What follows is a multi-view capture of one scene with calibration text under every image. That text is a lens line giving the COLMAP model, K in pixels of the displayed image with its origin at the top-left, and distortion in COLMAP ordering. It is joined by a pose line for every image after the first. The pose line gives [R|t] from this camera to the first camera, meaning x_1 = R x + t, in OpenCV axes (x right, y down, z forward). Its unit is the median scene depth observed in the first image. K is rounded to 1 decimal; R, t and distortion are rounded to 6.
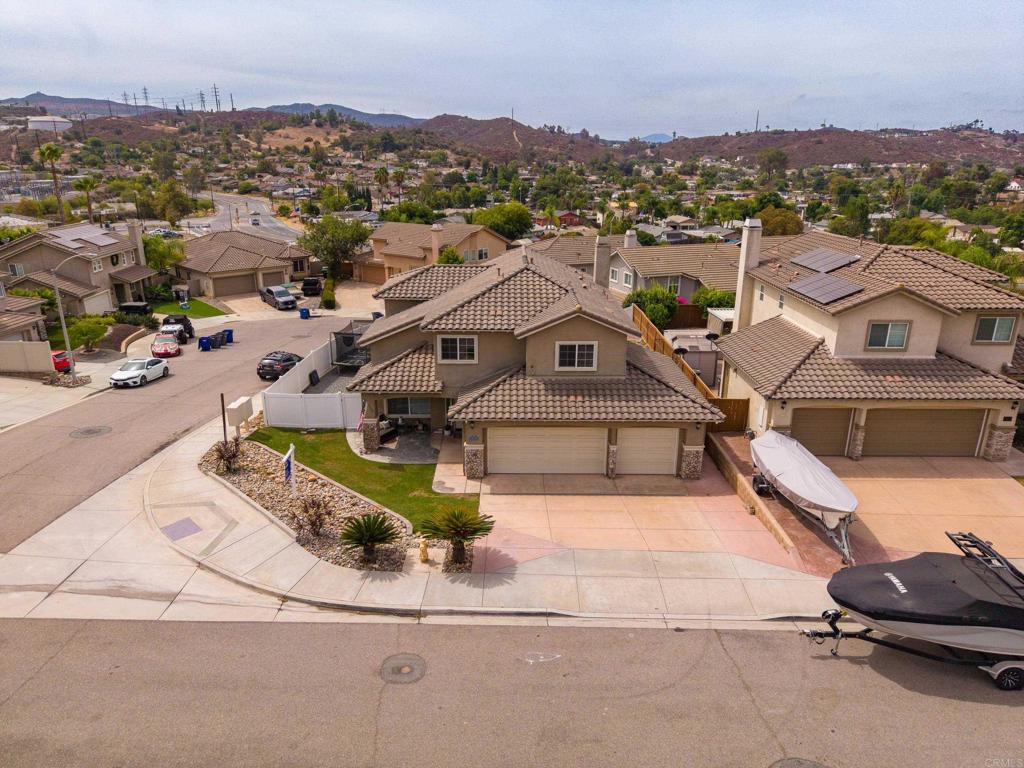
lens RADIAL K [[685.6, 0, 508.2], [0, 685.6, 384.0], [0, 0, 1]] dist [0.024572, -0.023207]
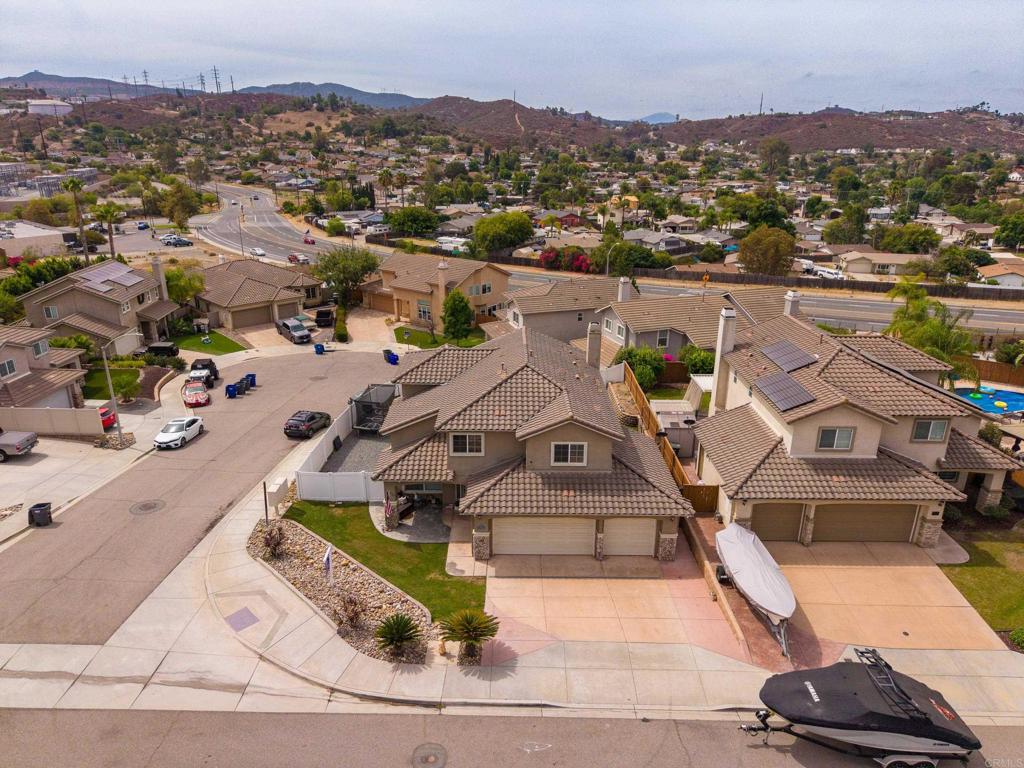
lens RADIAL K [[685.6, 0, 508.2], [0, 685.6, 384.0], [0, 0, 1]] dist [0.024572, -0.023207]
pose [[0.999996, 0.001595, -0.002245, -0.000833], [-0.001534, 0.999631, 0.027122, -0.091753], [0.002288, -0.027119, 0.999630, -0.077991]]
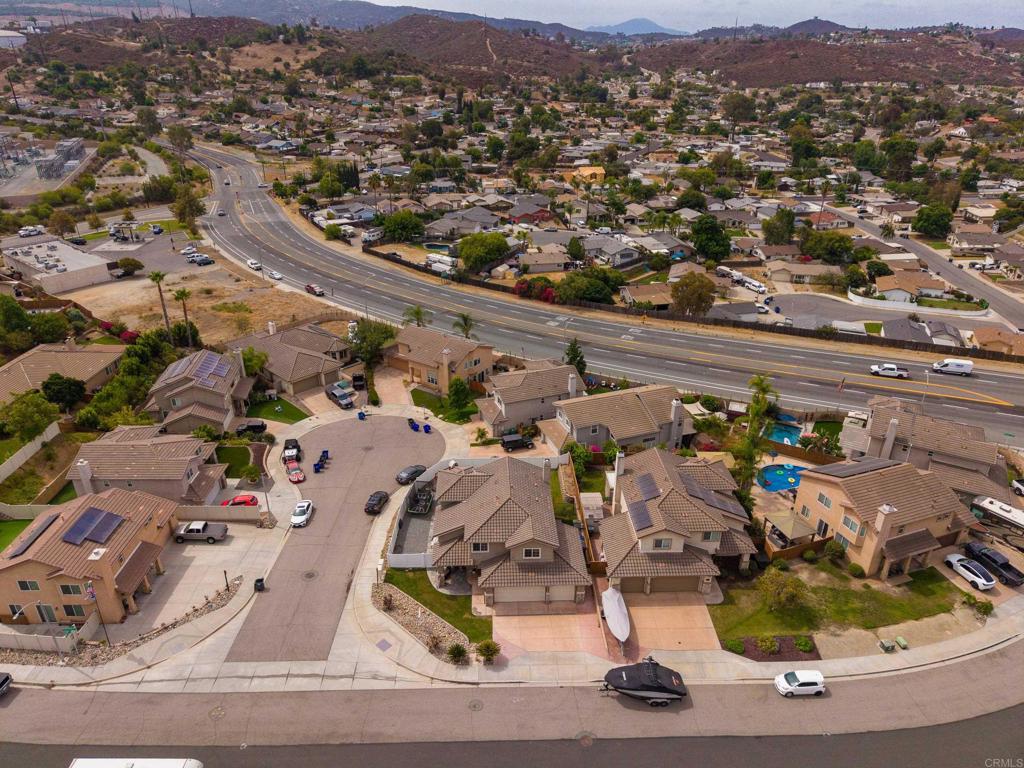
lens RADIAL K [[685.6, 0, 508.2], [0, 685.6, 384.0], [0, 0, 1]] dist [0.024572, -0.023207]
pose [[0.999354, -0.015471, 0.032439, -0.023194], [0.010745, 0.989934, 0.141121, -0.451934], [-0.034295, -0.140681, 0.989461, -0.590140]]
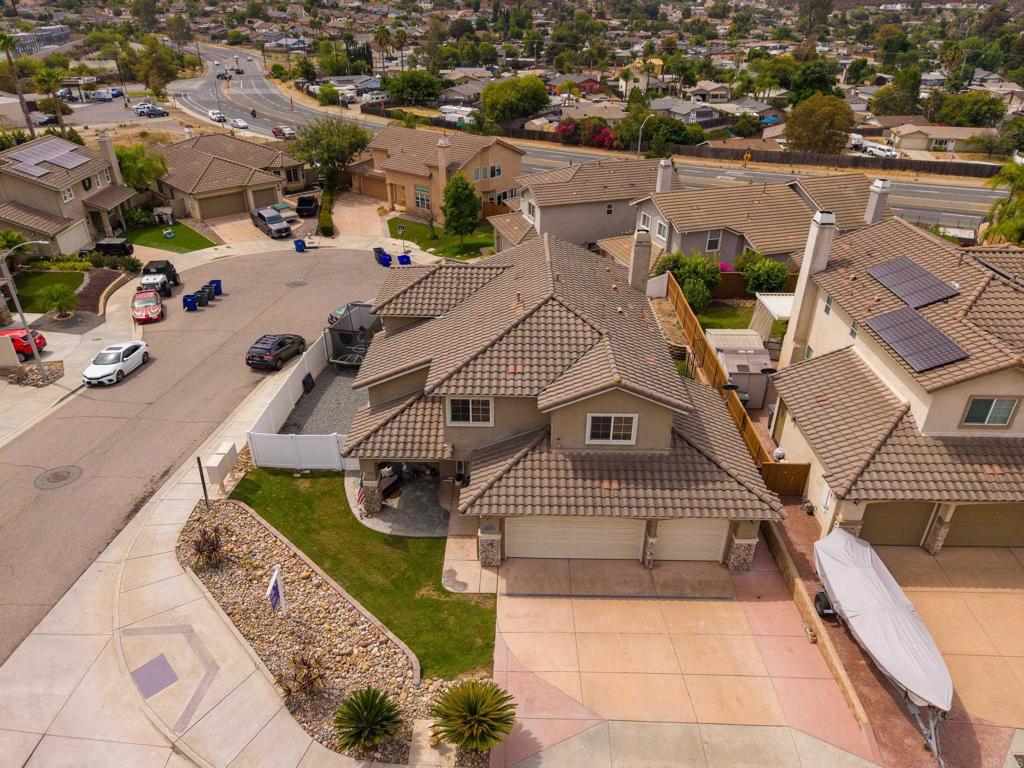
lens RADIAL K [[685.6, 0, 508.2], [0, 685.6, 384.0], [0, 0, 1]] dist [0.024572, -0.023207]
pose [[0.999871, 0.008104, -0.013883, -0.007617], [-0.005179, 0.979977, 0.199045, -0.124981], [0.015218, -0.198947, 0.979892, 0.088519]]
